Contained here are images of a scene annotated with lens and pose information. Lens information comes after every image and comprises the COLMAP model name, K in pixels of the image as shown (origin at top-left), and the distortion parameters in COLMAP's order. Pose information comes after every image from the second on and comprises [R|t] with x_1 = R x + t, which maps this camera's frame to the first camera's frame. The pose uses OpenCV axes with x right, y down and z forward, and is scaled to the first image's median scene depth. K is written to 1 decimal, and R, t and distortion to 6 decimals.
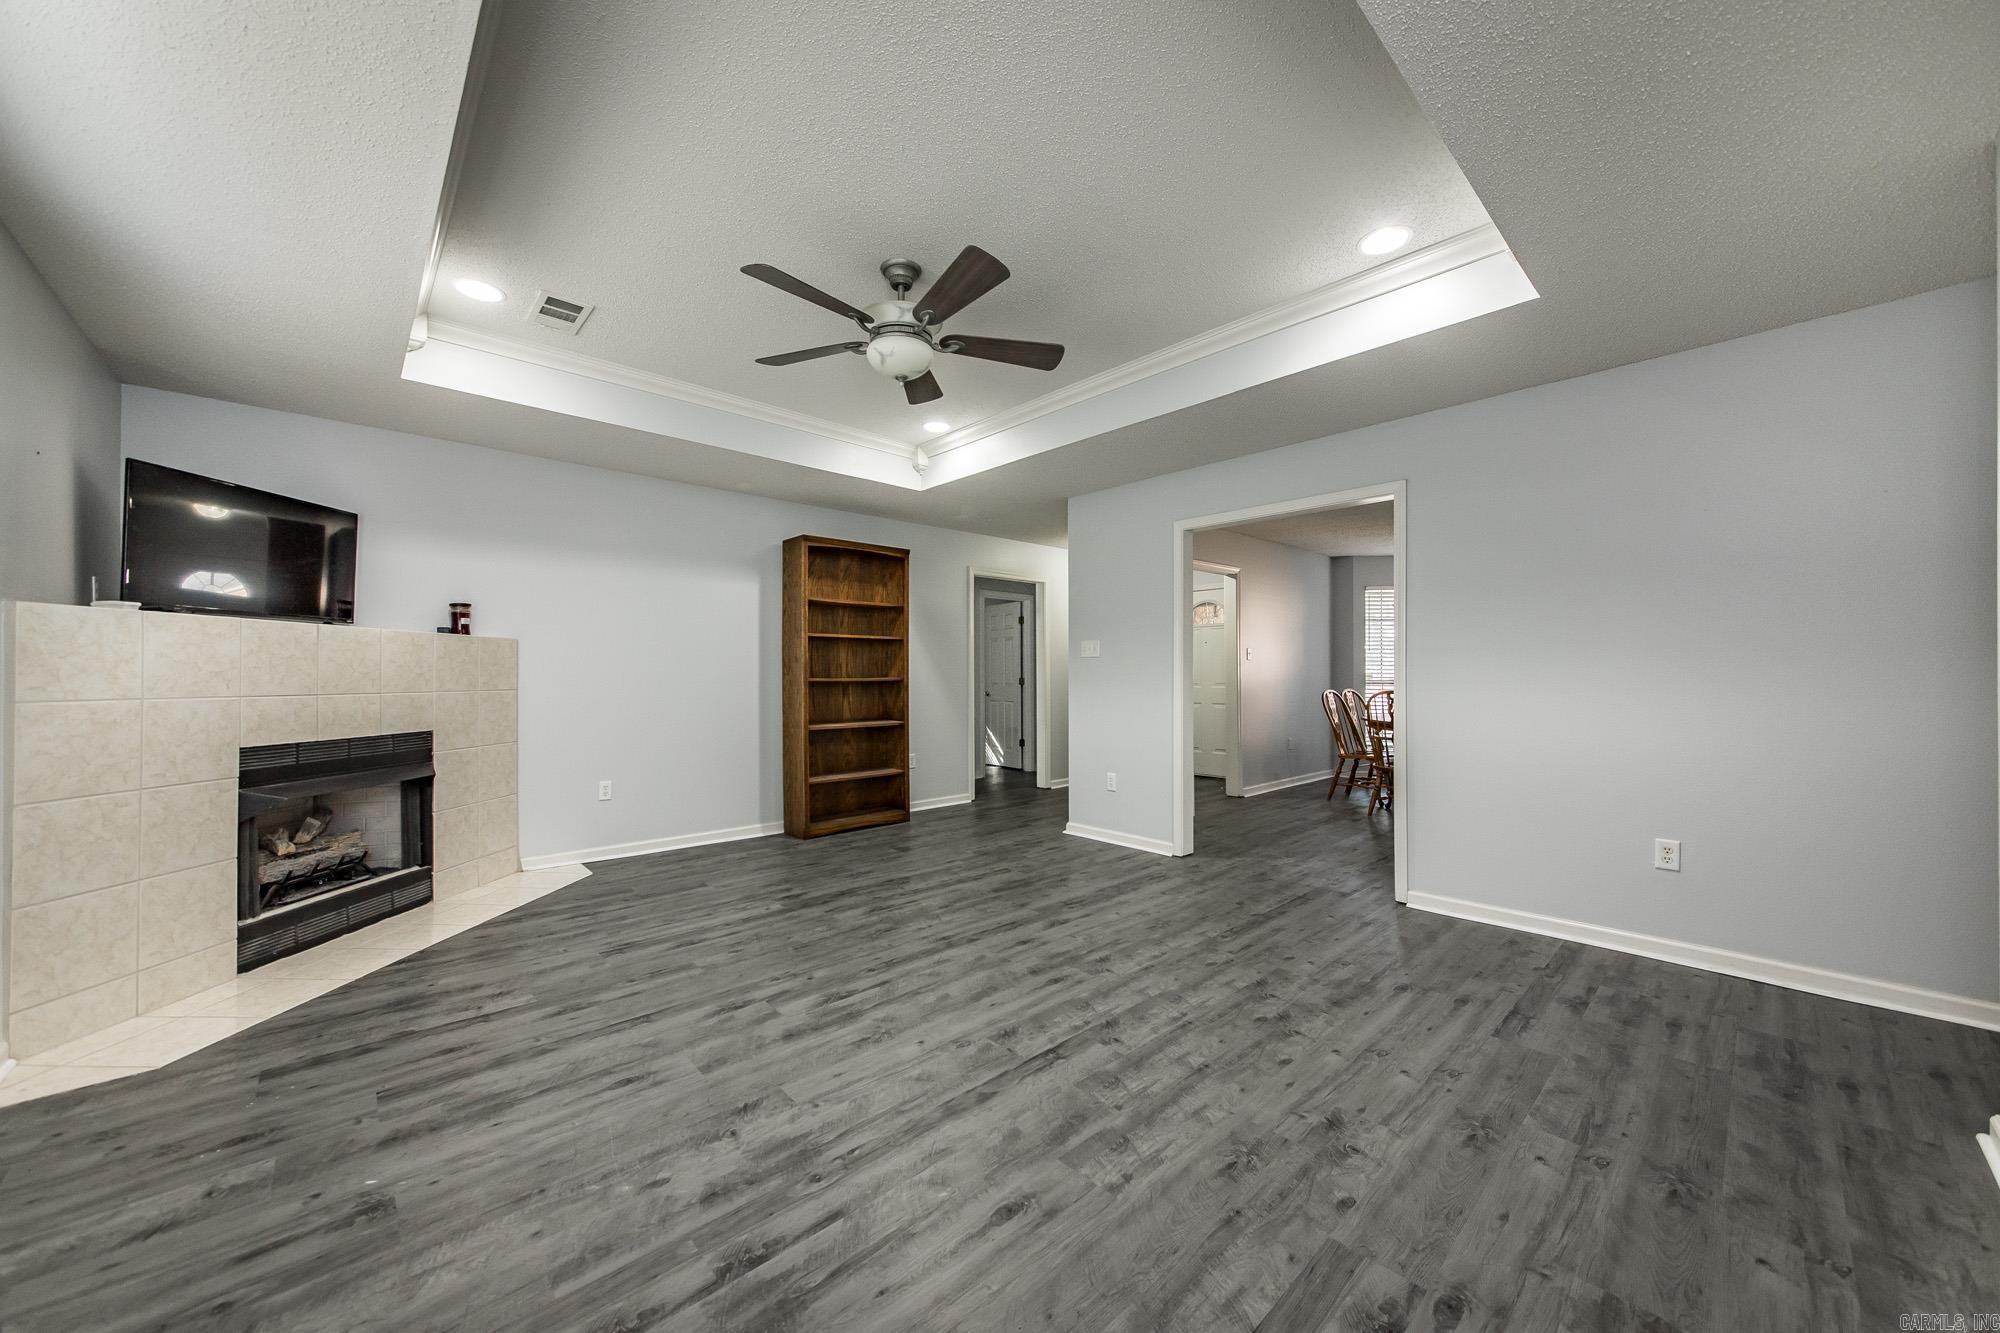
lens RADIAL K [[727.9, 0, 988.5], [0, 727.9, 672.1], [0, 0, 1]] dist [-0.011002, 0.003245]
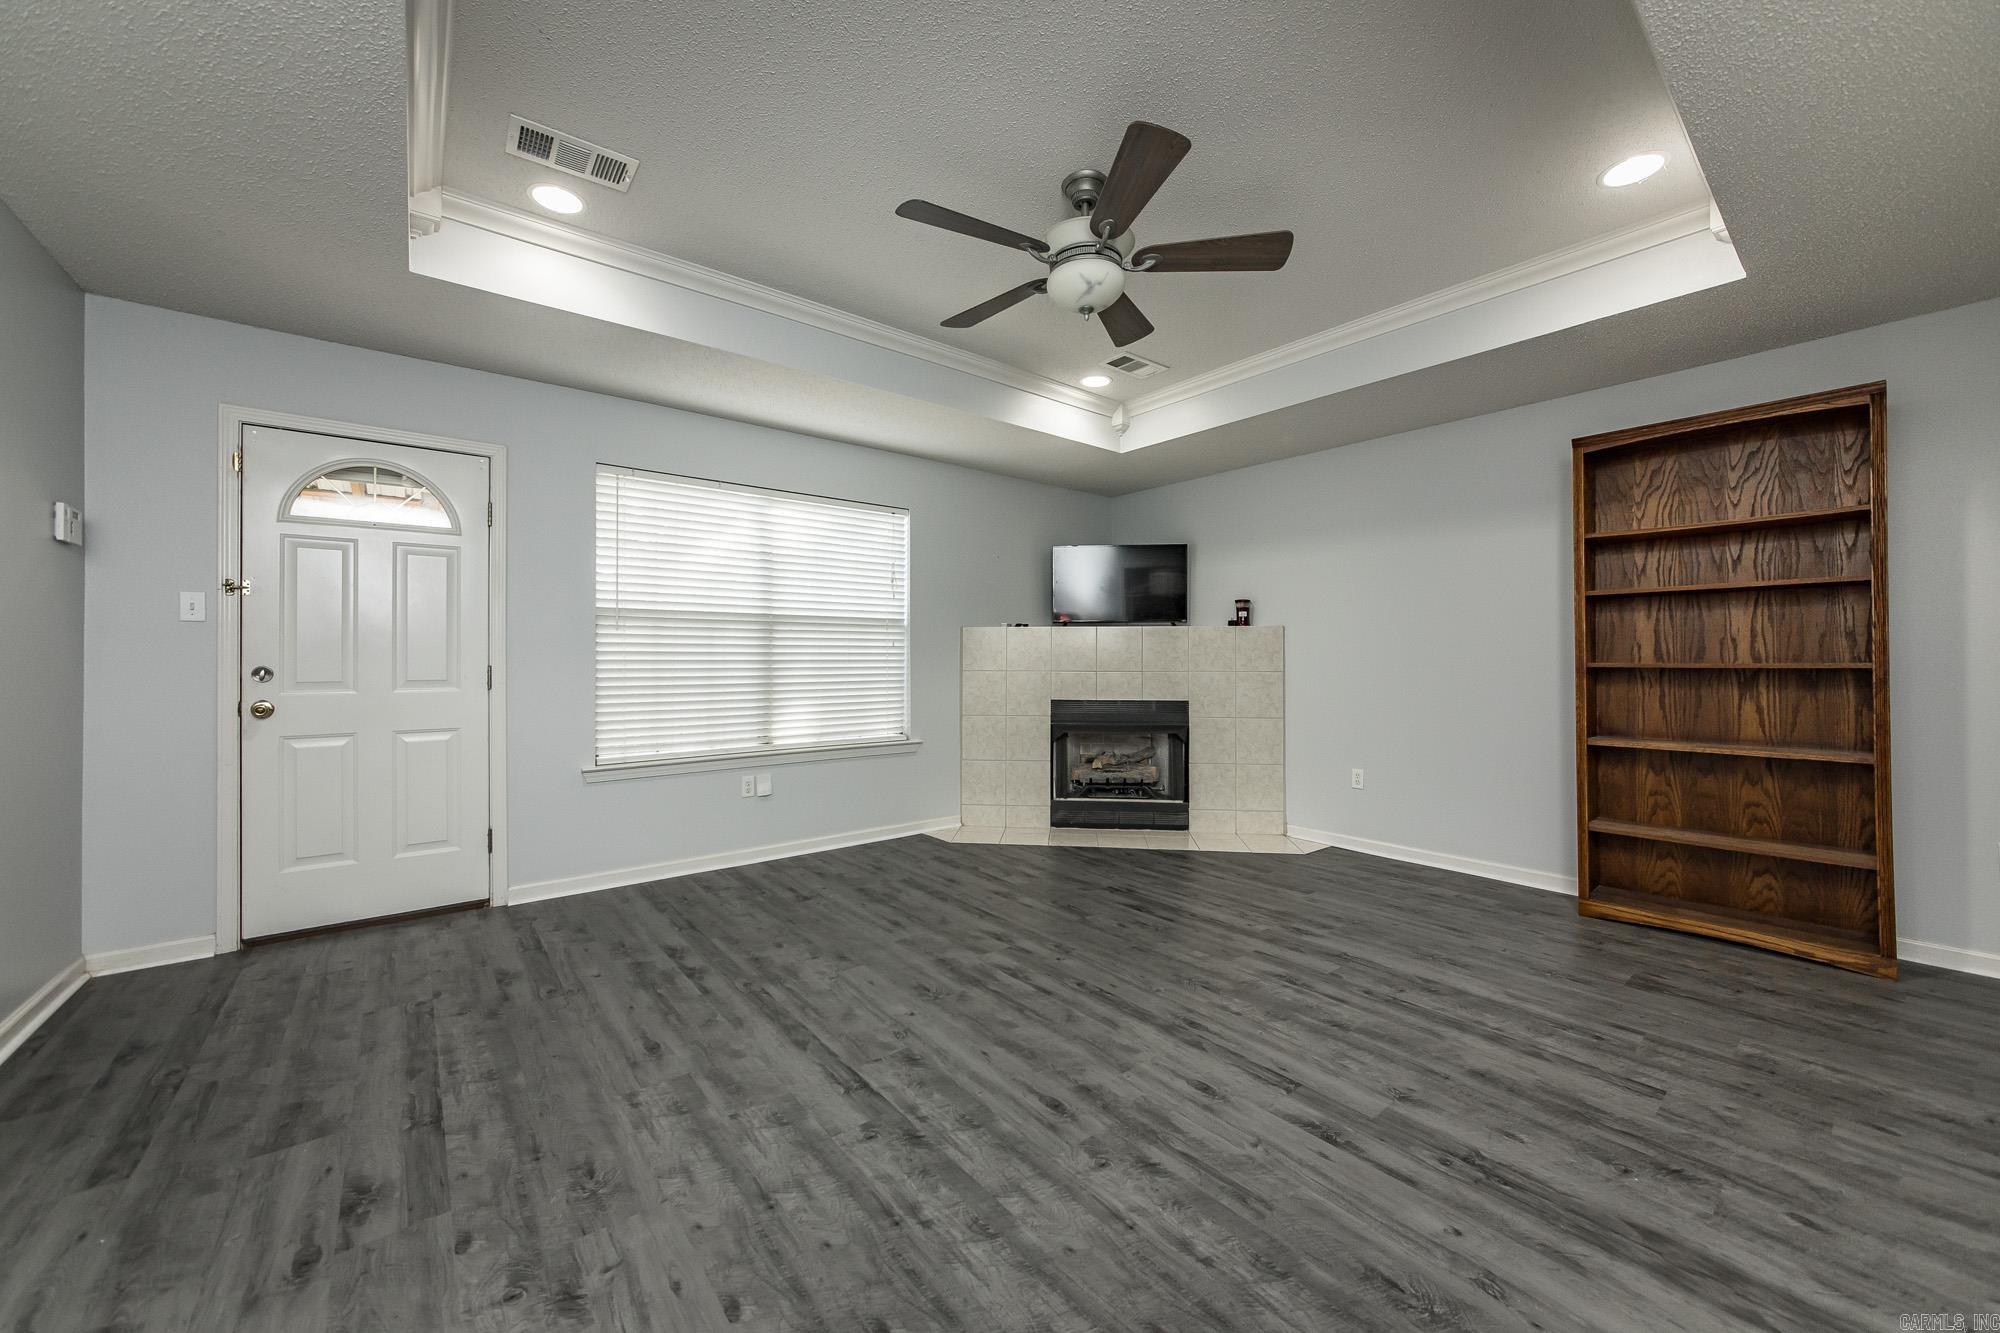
lens RADIAL K [[727.9, 0, 997.1], [0, 727.9, 656.0], [0, 0, 1]] dist [-0.011002, 0.003245]
pose [[-0.055388, -0.004136, -0.998456, 0.756520], [0.005892, 0.999973, -0.004469, 0.004253], [0.998448, -0.006130, -0.055362, 0.955973]]
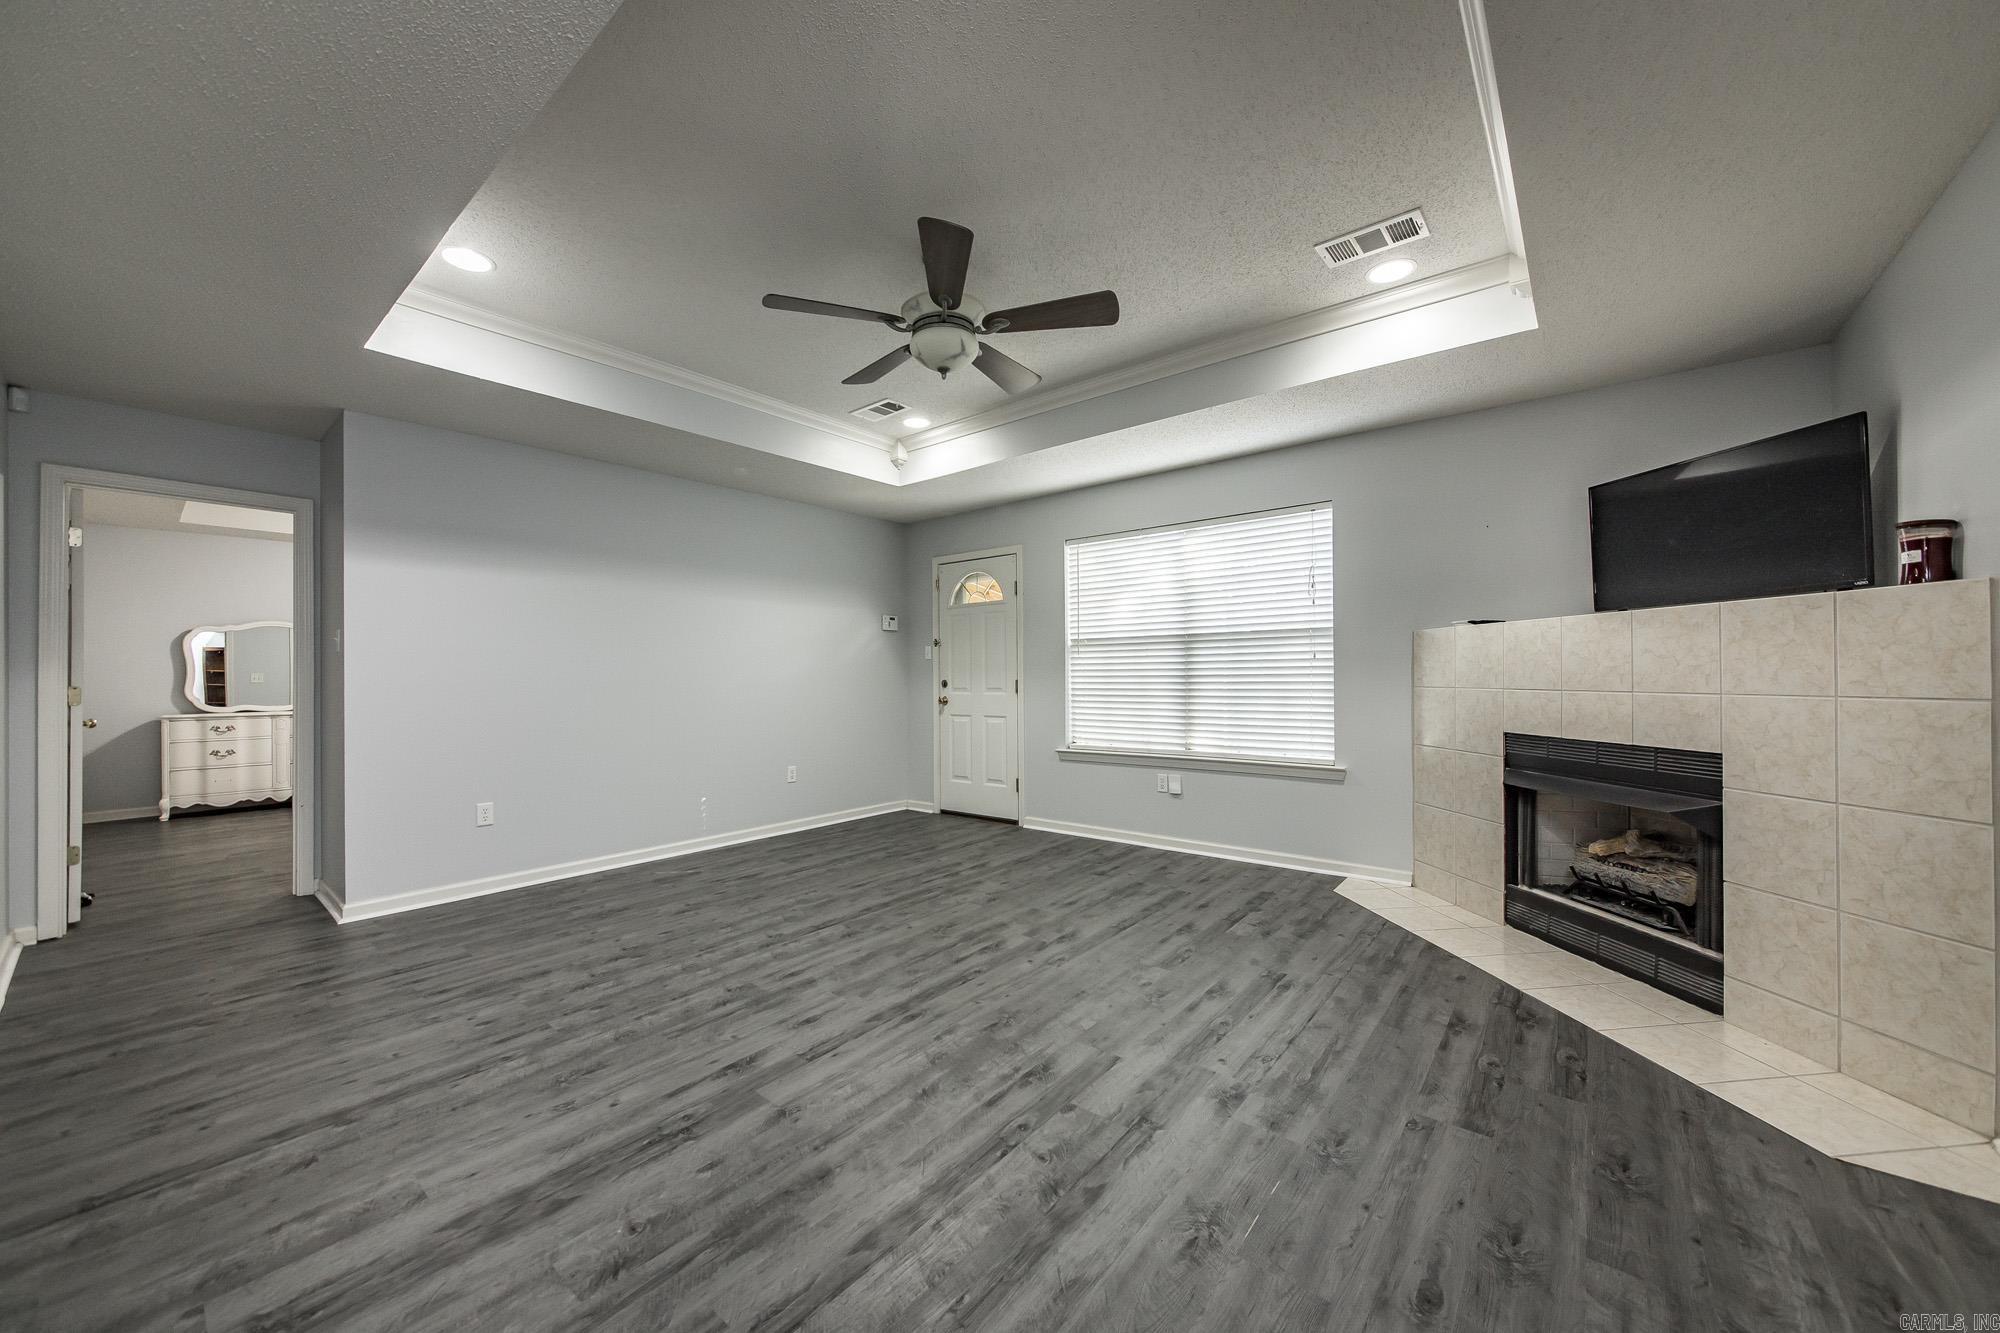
lens RADIAL K [[727.9, 0, 1011.7], [0, 727.9, 676.1], [0, 0, 1]] dist [-0.011002, 0.003245]
pose [[-0.985283, 0.009756, -0.170652, -0.040891], [0.010755, 0.999930, -0.004927, 0.010044], [0.170592, -0.006690, -0.985319, 2.008276]]
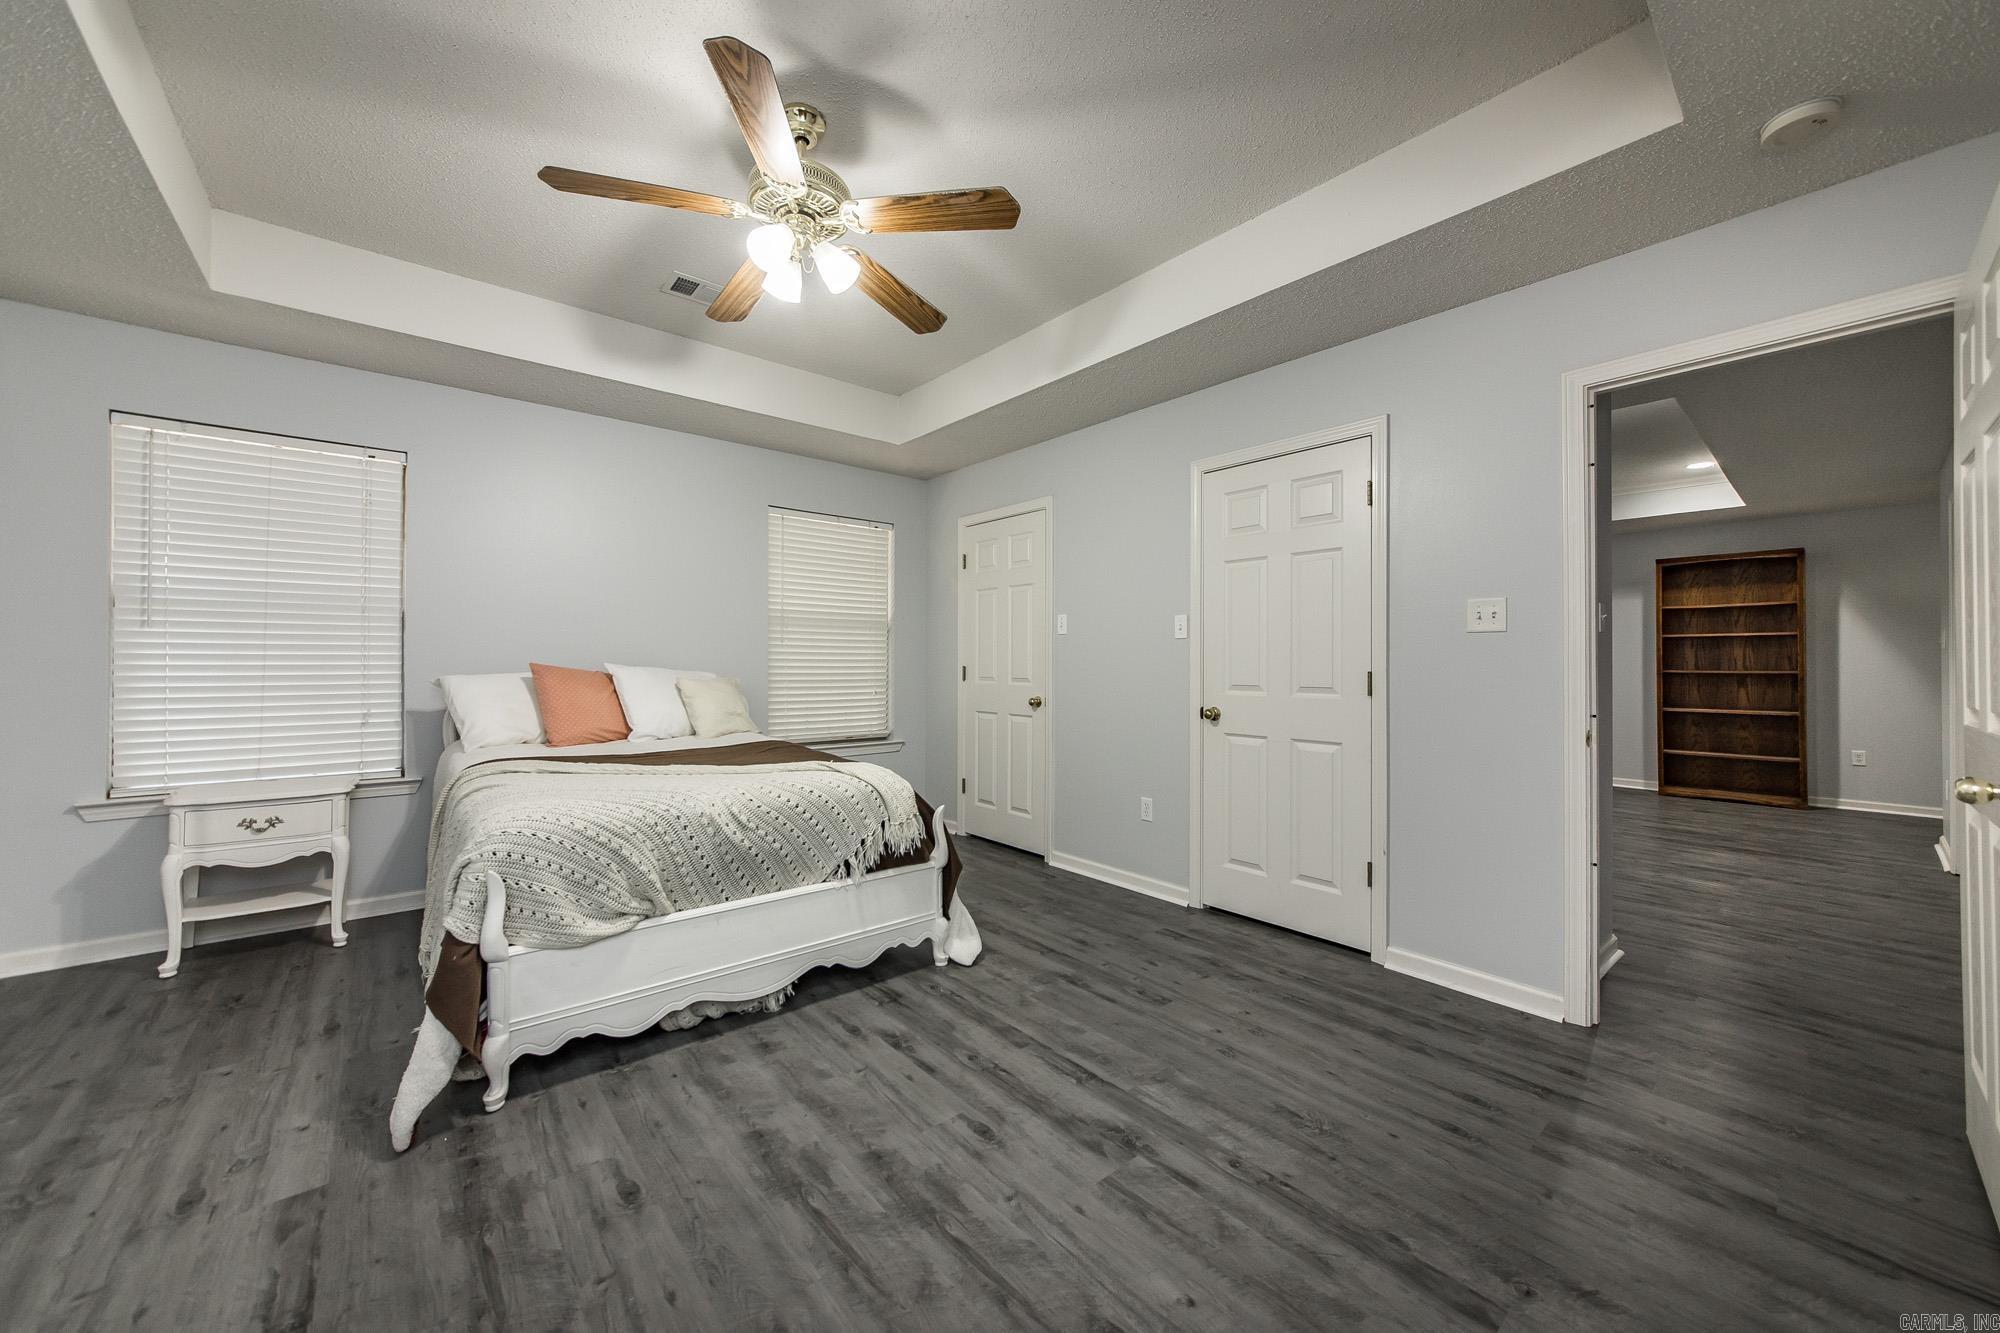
lens RADIAL K [[727.9, 0, 997.2], [0, 727.9, 659.0], [0, 0, 1]] dist [-0.011002, 0.003245]
pose [[-0.066071, -0.002474, -0.997812, 2.031832], [0.008144, 0.999962, -0.003019, -0.035906], [0.997782, -0.008325, -0.066048, -0.165427]]
